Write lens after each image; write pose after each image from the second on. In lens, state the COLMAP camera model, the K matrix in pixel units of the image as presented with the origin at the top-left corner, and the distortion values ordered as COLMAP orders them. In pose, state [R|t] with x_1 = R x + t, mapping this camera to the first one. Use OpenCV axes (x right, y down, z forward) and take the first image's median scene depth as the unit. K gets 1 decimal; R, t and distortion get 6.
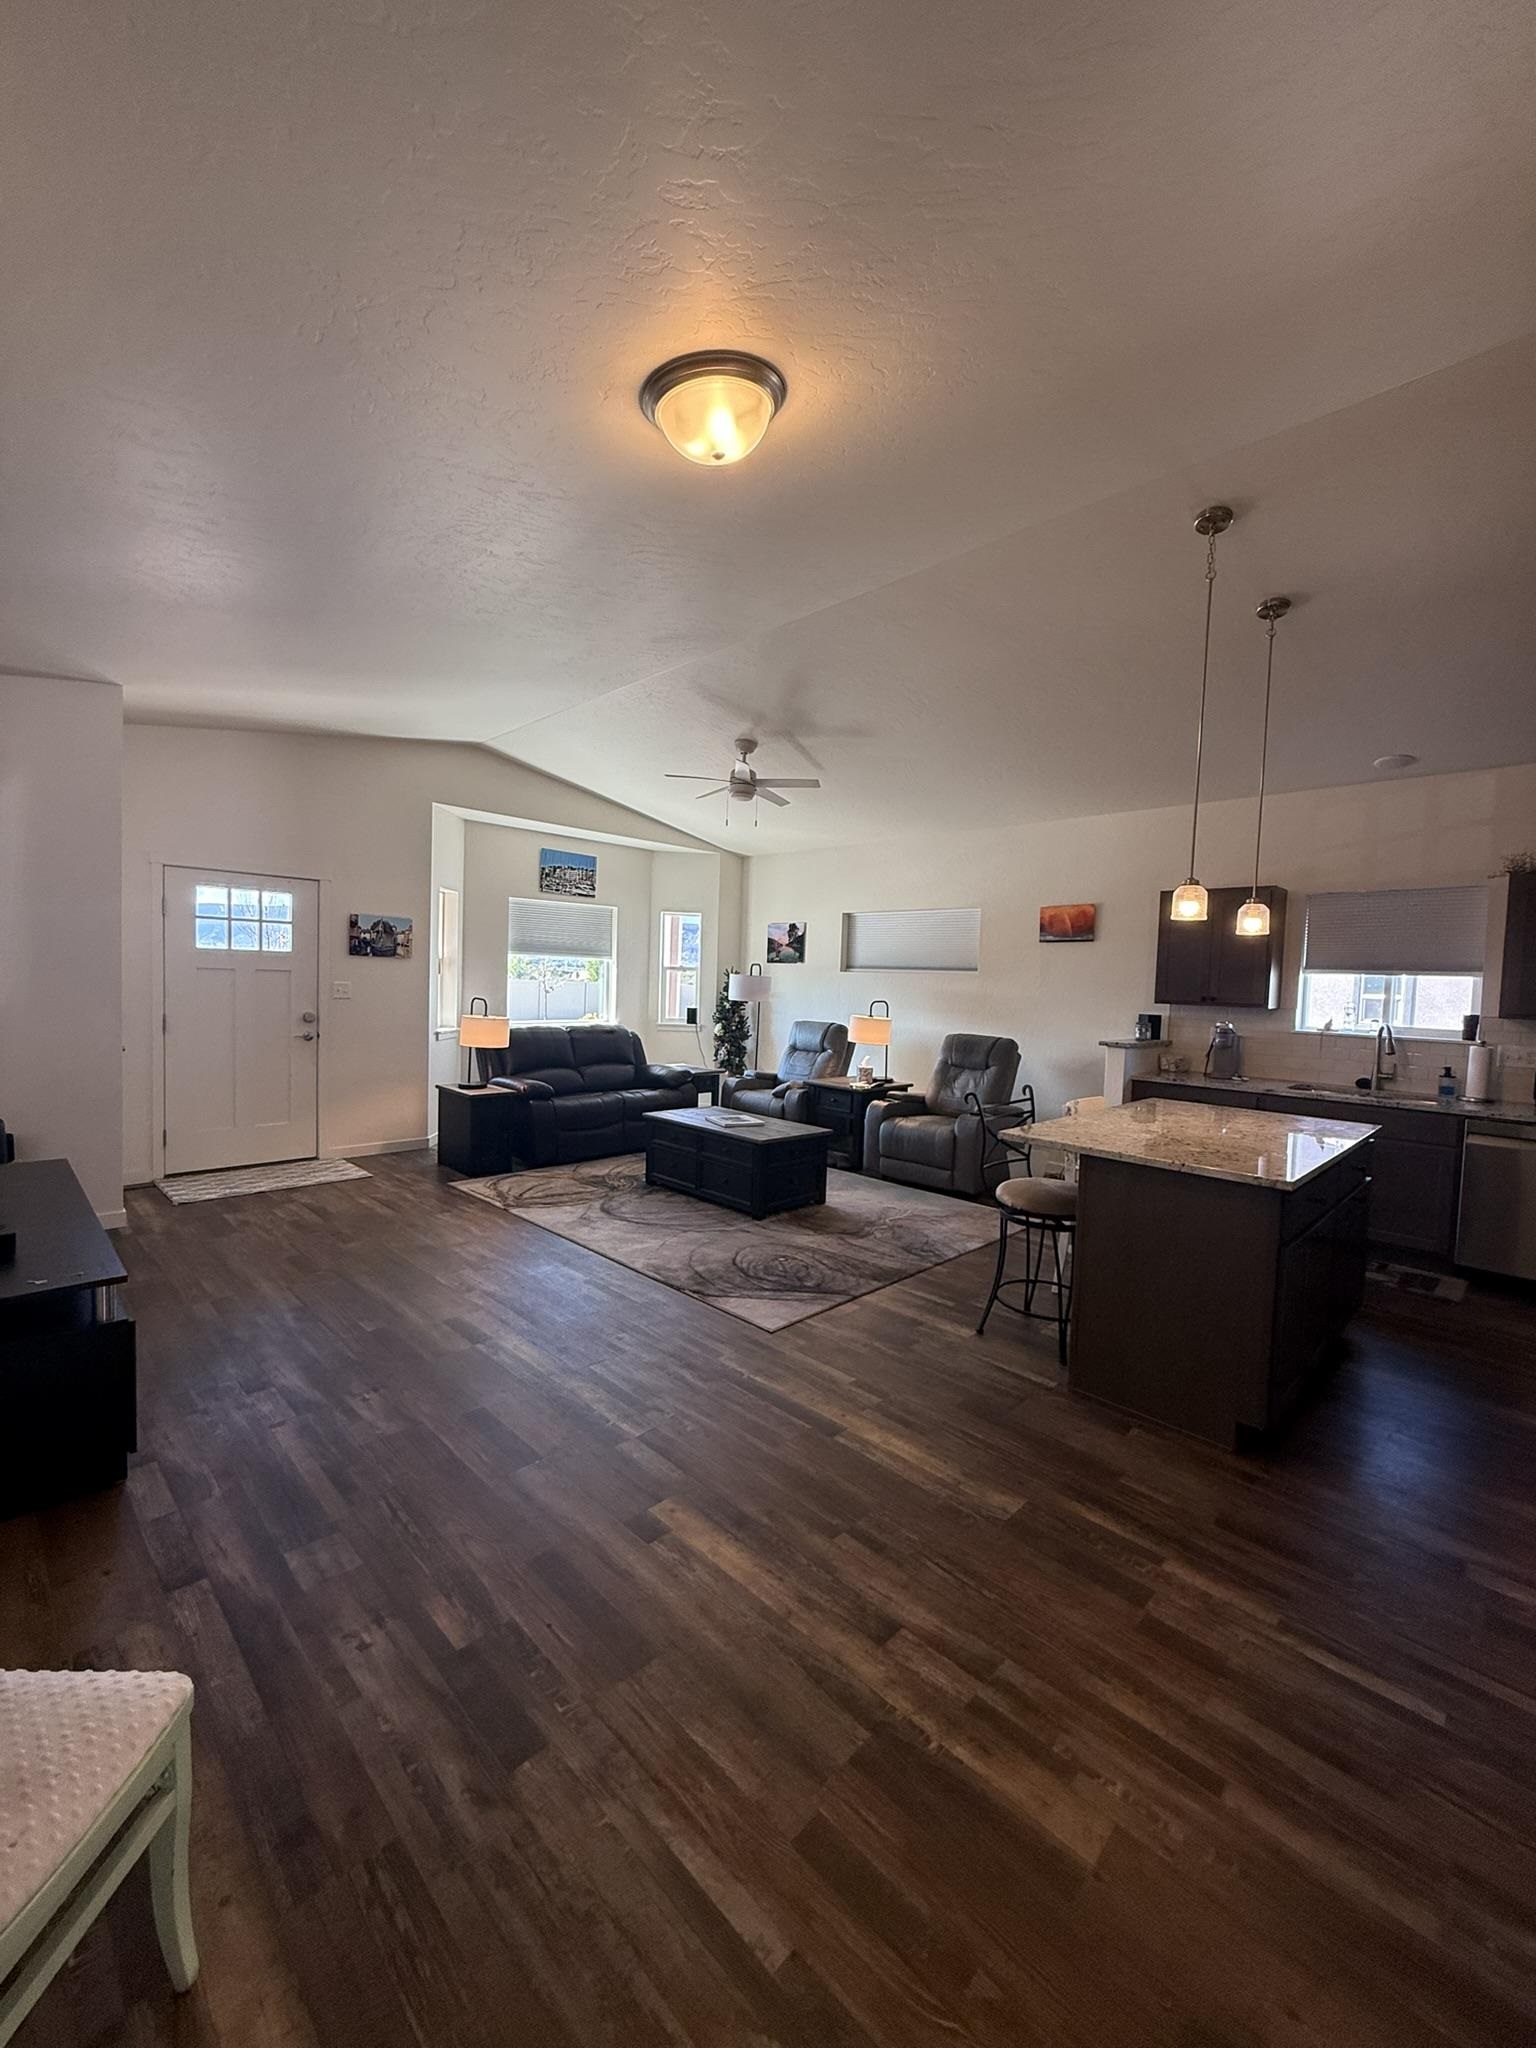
lens RADIAL K [[815.3, 0, 766.2], [0, 815.3, 1022.2], [0, 0, 1]] dist [-0.001212, 0.000491]
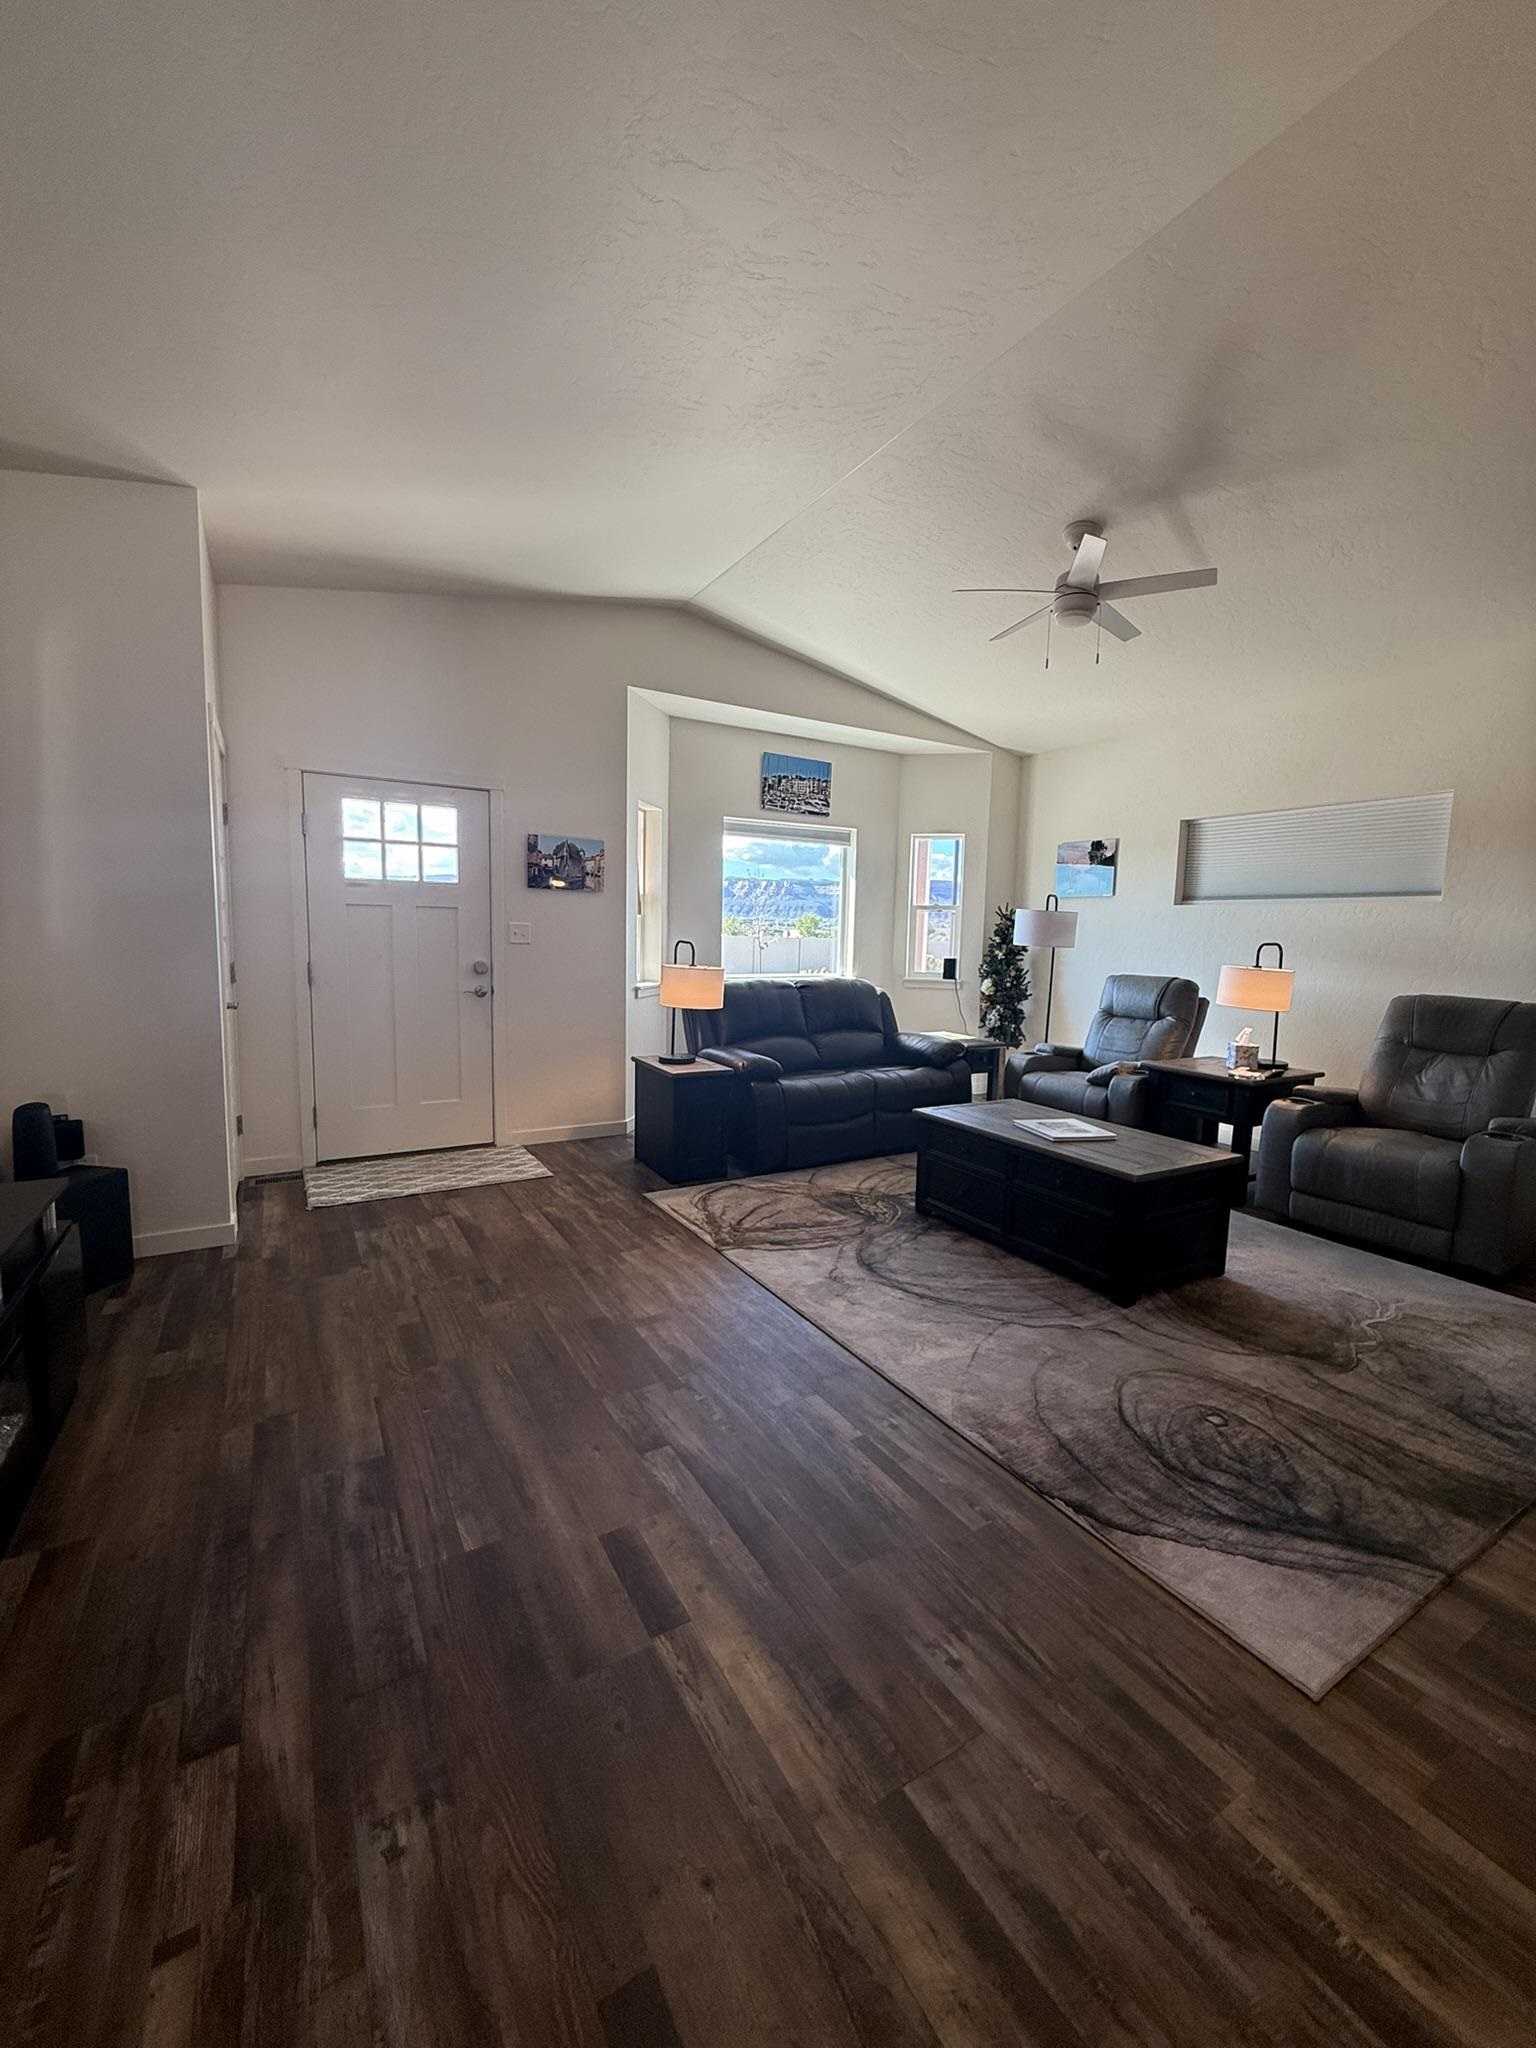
lens RADIAL K [[815.3, 0, 766.2], [0, 815.3, 1022.2], [0, 0, 1]] dist [-0.001212, 0.000491]
pose [[0.967910, 0.016428, -0.250760, -0.106072], [-0.003536, 0.998652, 0.051777, 0.005562], [0.251273, -0.049229, 0.966664, 0.338013]]
